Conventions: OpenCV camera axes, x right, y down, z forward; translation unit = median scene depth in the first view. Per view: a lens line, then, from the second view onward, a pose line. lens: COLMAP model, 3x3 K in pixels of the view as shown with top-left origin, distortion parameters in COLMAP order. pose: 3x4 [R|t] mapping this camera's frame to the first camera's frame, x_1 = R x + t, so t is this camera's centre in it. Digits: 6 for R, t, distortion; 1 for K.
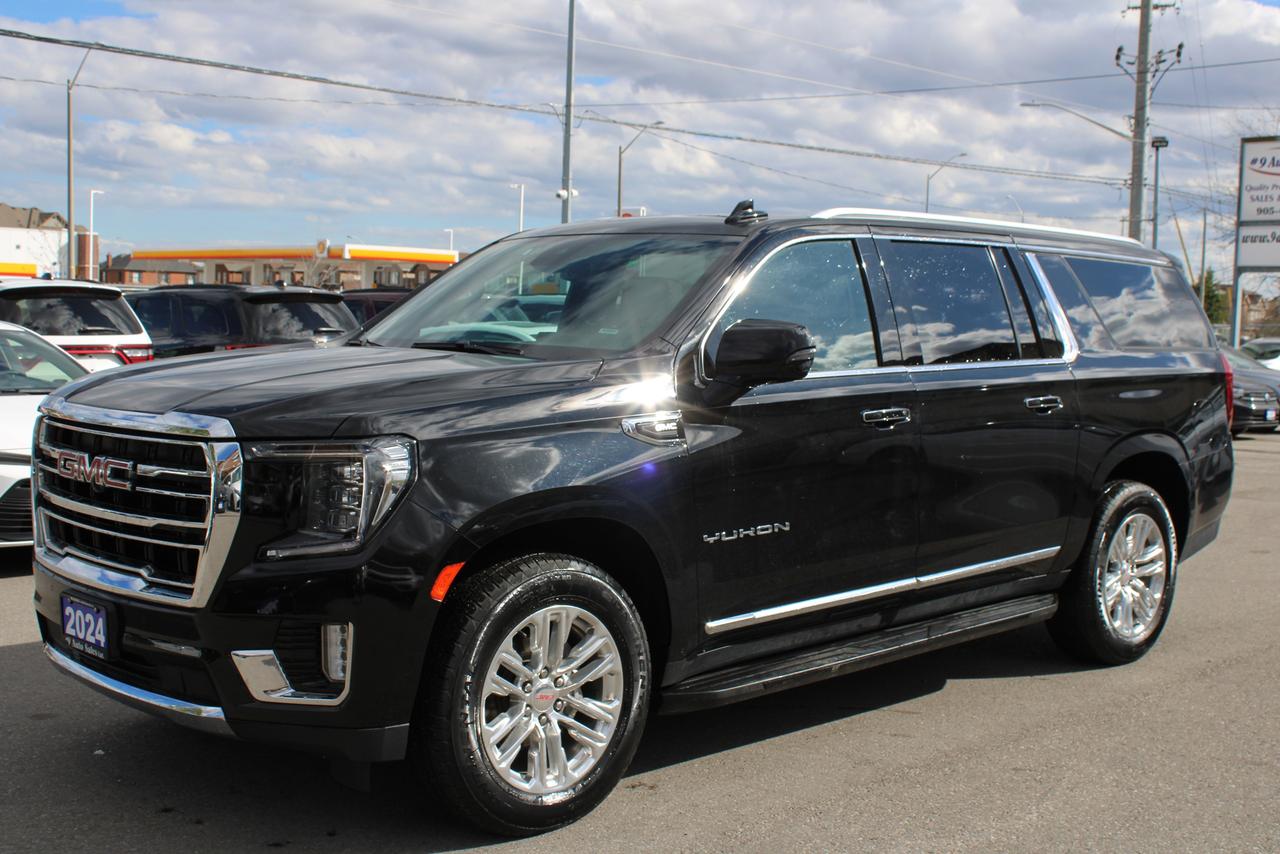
lens RADIAL K [[1652.0, 0, 638.0], [0, 1652.0, 427.7], [0, 0, 1]] dist [-0.108664, 0.000000]
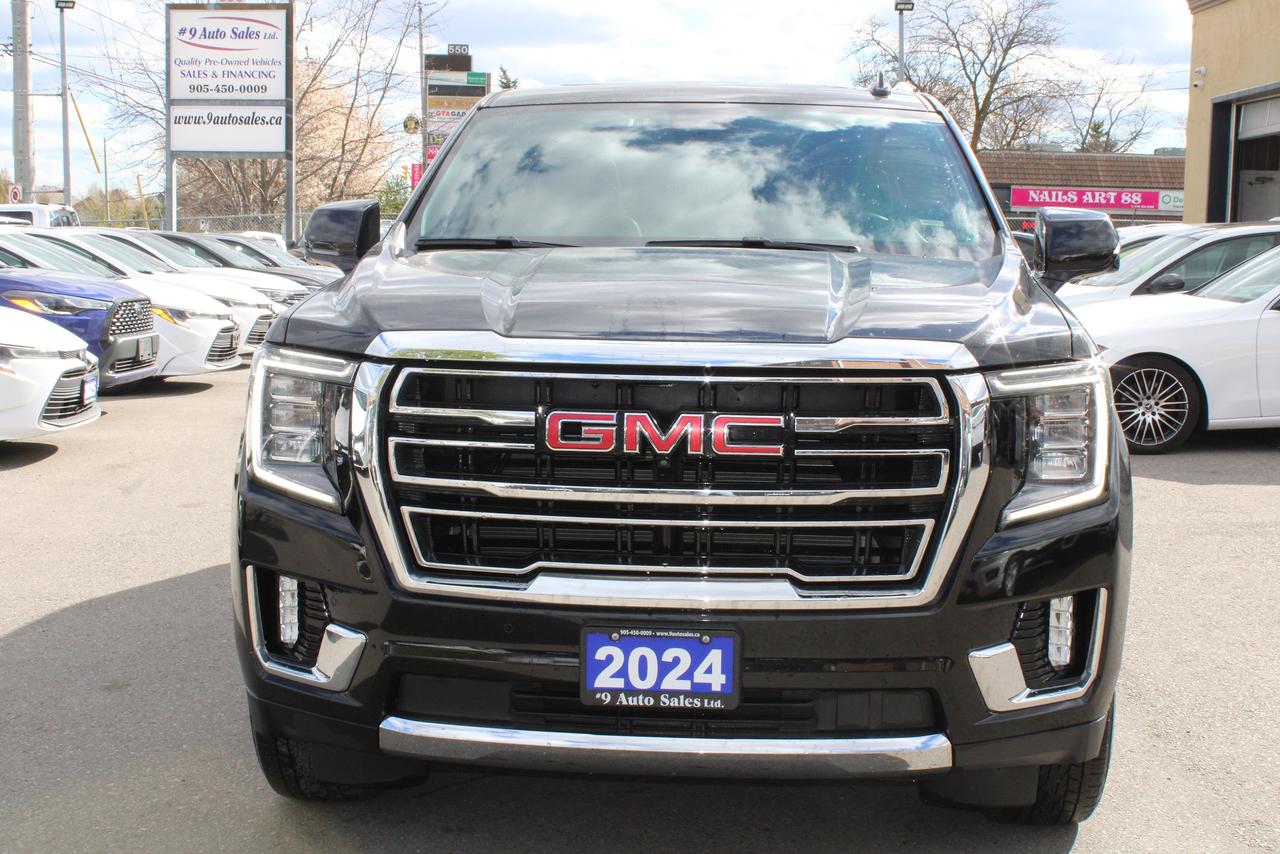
lens RADIAL K [[1908.3, 0, 639.7], [0, 1908.3, 427.3], [0, 0, 1]] dist [-0.064514, 0.000000]
pose [[0.714573, -0.079105, 0.695074, -0.873686], [0.046858, 0.996767, 0.065267, -0.028349], [-0.697990, -0.014068, 0.715969, 0.441287]]
